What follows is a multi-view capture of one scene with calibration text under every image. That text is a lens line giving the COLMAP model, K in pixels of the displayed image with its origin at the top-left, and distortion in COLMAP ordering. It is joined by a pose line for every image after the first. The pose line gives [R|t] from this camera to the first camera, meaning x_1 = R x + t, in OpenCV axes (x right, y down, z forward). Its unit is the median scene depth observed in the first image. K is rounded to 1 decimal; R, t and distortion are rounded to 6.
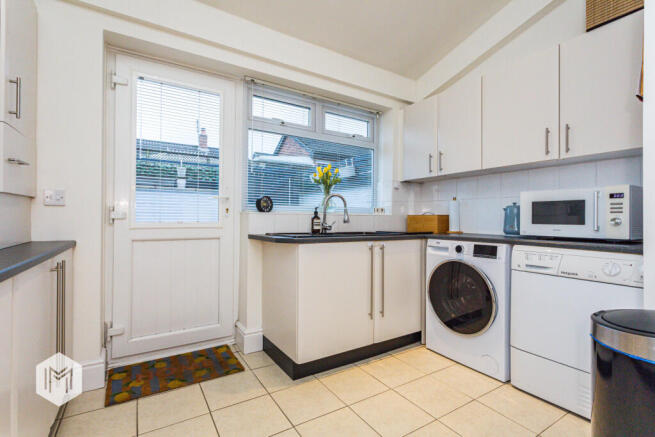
lens RADIAL K [[310.7, 0, 329.6], [0, 310.7, 216.7], [0, 0, 1]] dist [0.005797, -0.000041]
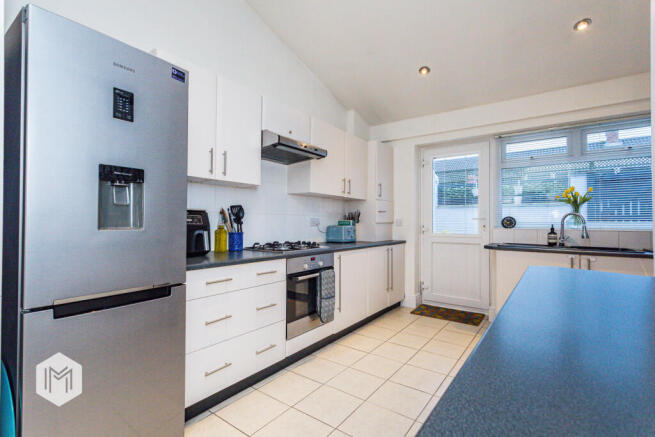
lens RADIAL K [[310.7, 0, 325.3], [0, 310.7, 218.2], [0, 0, 1]] dist [0.005797, -0.000041]
pose [[0.369392, -0.015367, -0.929147, 0.832876], [0.001025, 0.999869, -0.016129, -0.039383], [0.929273, 0.005005, 0.369359, -0.303575]]
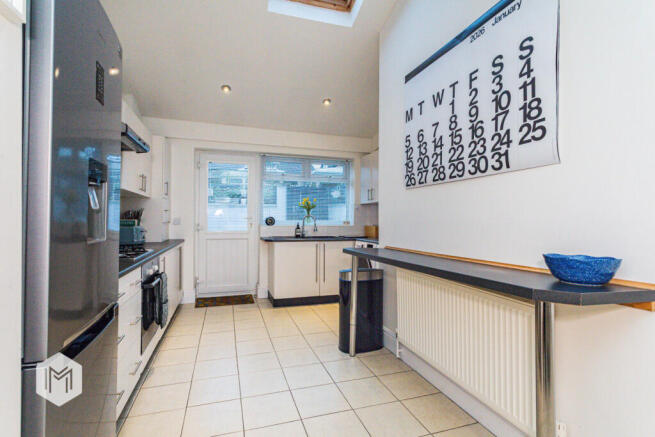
lens RADIAL K [[310.7, 0, 326.1], [0, 310.7, 216.1], [0, 0, 1]] dist [0.005797, -0.000041]
pose [[0.970133, -0.003879, -0.242543, 0.602238], [0.002241, 0.999973, -0.007031, -0.059279], [0.242564, 0.006277, 0.970115, -0.771936]]
